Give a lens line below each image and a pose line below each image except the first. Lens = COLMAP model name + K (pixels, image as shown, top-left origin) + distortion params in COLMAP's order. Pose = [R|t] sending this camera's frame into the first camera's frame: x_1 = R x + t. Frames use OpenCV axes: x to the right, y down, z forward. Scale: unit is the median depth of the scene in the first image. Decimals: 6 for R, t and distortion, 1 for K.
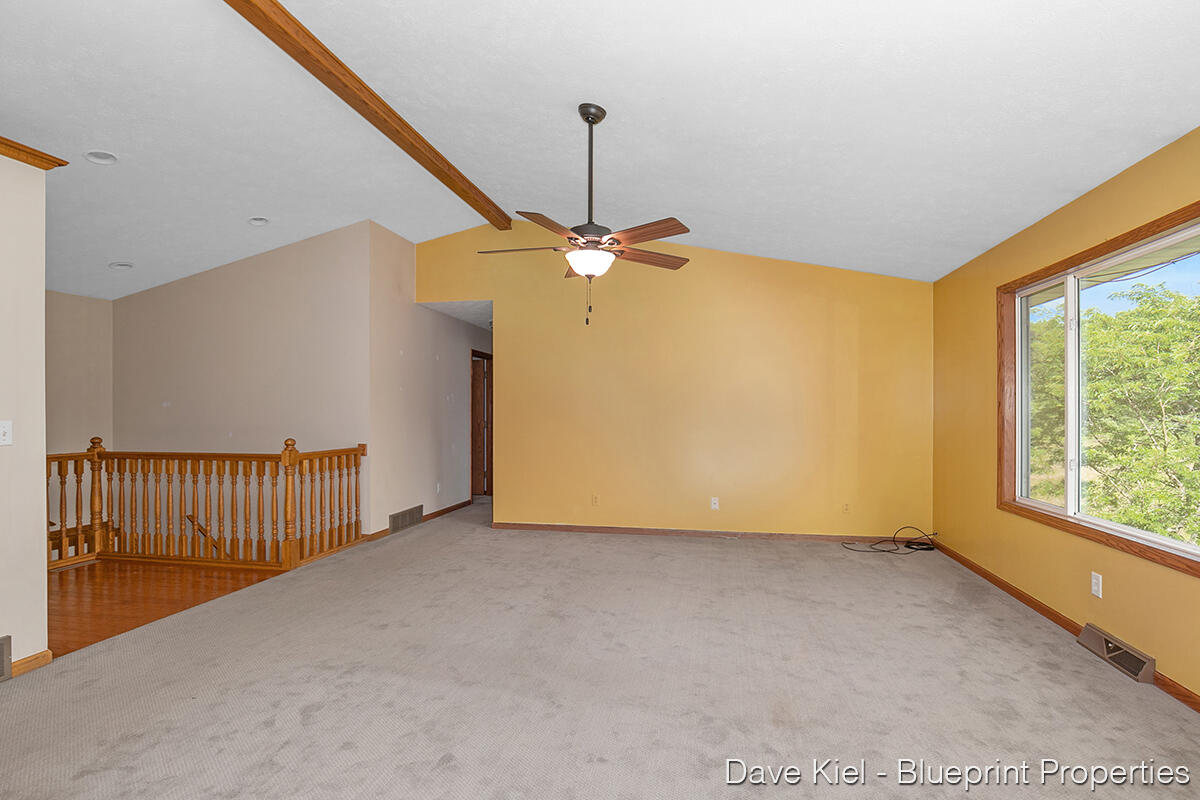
lens RADIAL K [[621.4, 0, 600.0], [0, 621.4, 400.0], [0, 0, 1]] dist [-0.001225, -0.000297]
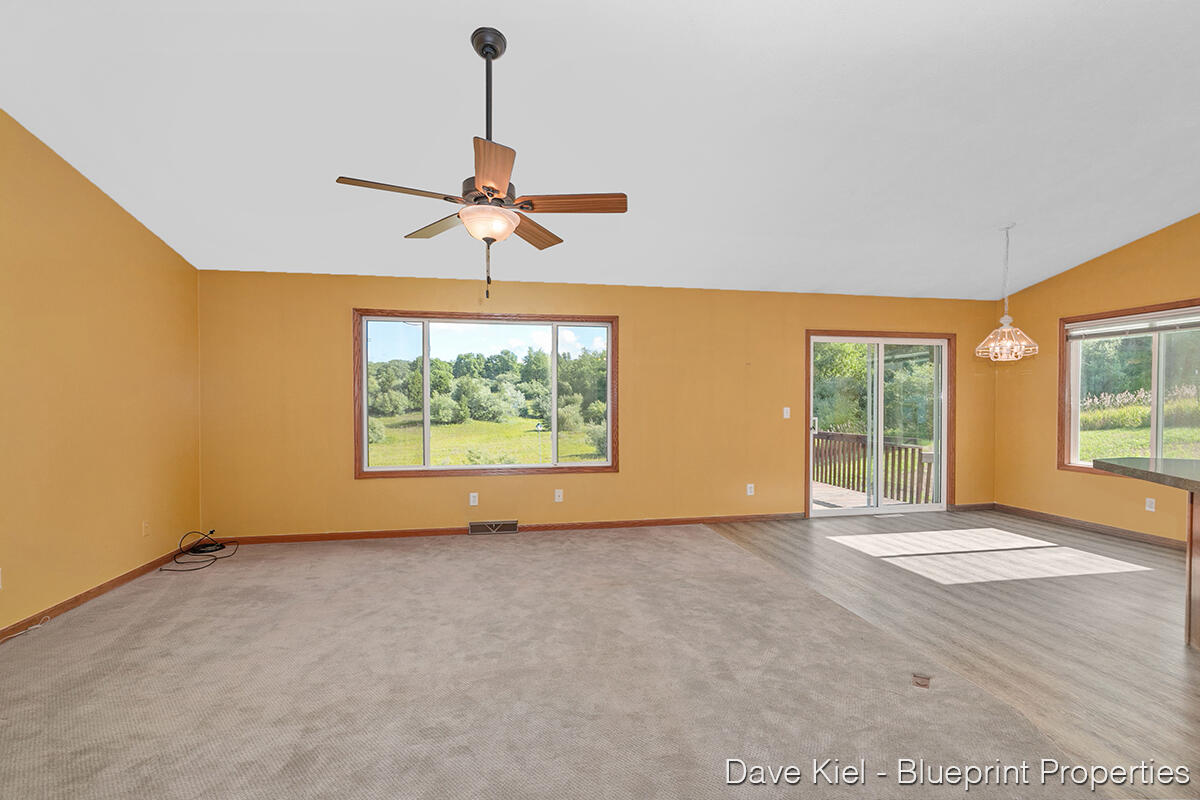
lens RADIAL K [[544.4, 0, 617.6], [0, 544.4, 414.7], [0, 0, 1]] dist [-0.001275, 0.000049]
pose [[-0.400555, -0.015246, 0.916146, -0.544948], [-0.009055, 0.999879, 0.012680, 0.017018], [-0.916228, -0.003217, -0.400645, 0.829807]]
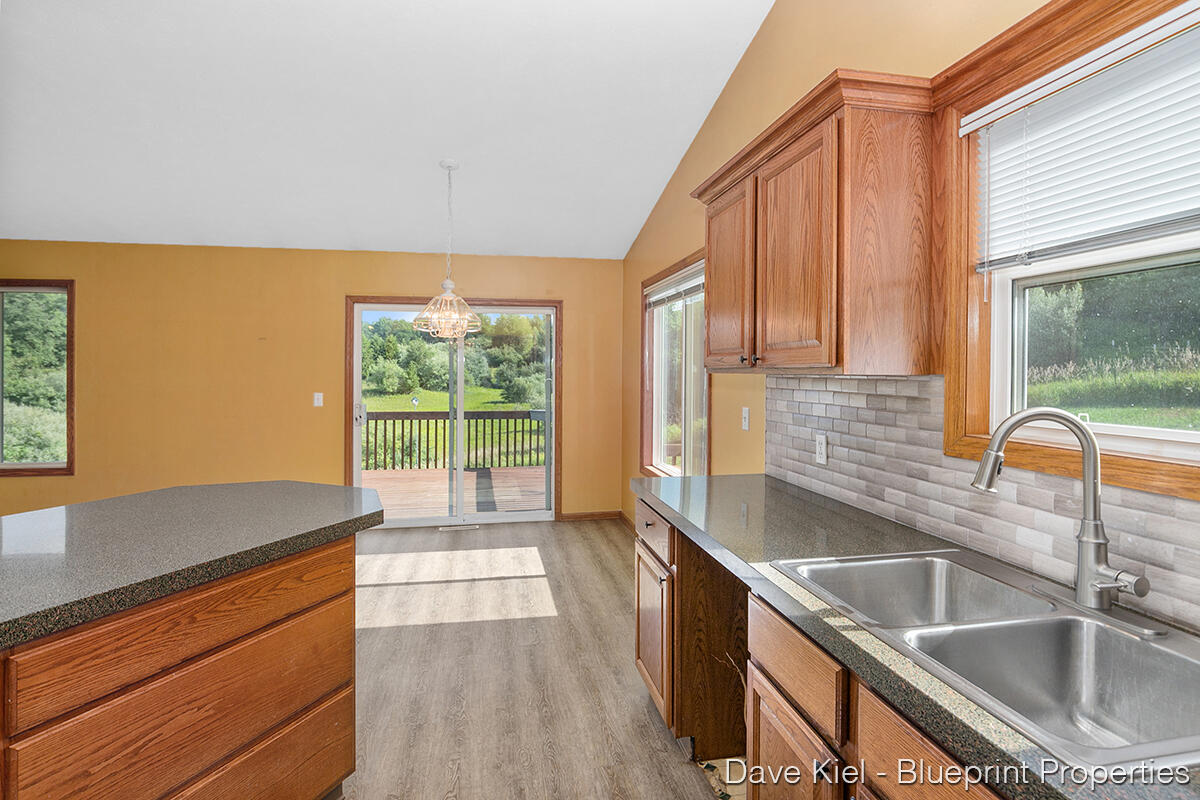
lens RADIAL K [[614.6, 0, 605.7], [0, 614.6, 369.3], [0, 0, 1]] dist [0.001395, 0.000381]
pose [[-0.385403, 0.004900, 0.922735, -0.789589], [-0.009980, 0.999905, -0.009478, -0.022834], [-0.922694, -0.012861, -0.385318, -0.039890]]
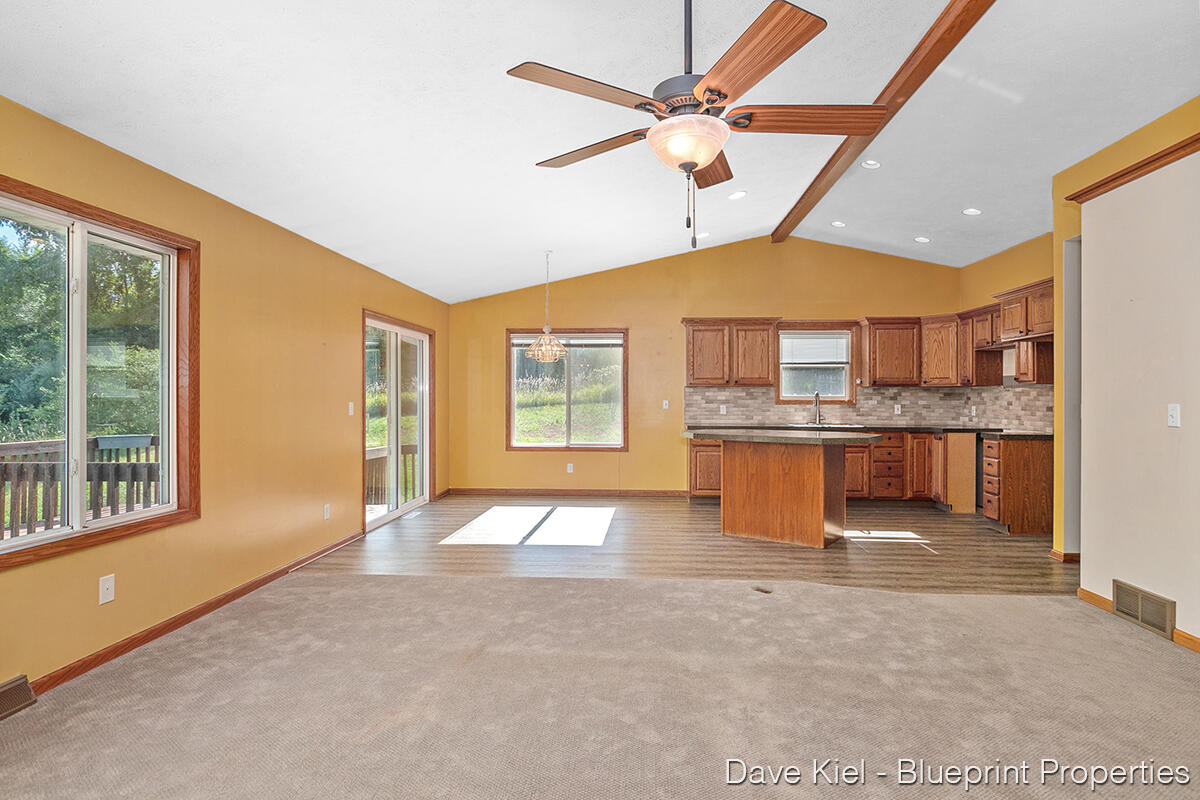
lens RADIAL K [[621.4, 0, 606.3], [0, 621.4, 396.1], [0, 0, 1]] dist [-0.001860, -0.000189]
pose [[-0.991347, 0.001782, -0.131252, 0.093955], [0.003523, 0.999909, -0.013034, 0.018137], [0.131217, -0.013384, -0.991263, 1.154283]]
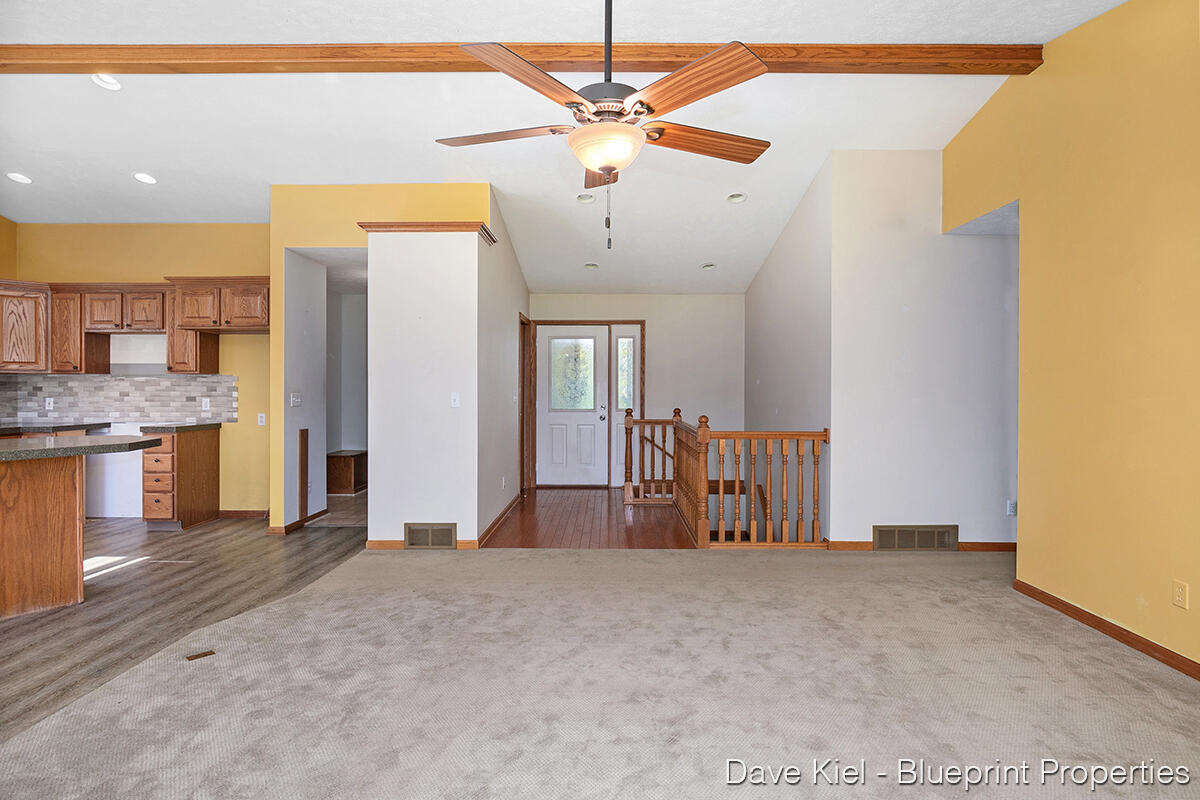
lens RADIAL K [[632.2, 0, 604.1], [0, 632.2, 388.5], [0, 0, 1]] dist [0.000919, 0.001272]
pose [[0.178465, 0.004144, -0.983938, 0.440766], [0.010419, 0.999927, 0.006101, 0.010945], [0.983891, -0.011341, 0.178409, 0.643128]]
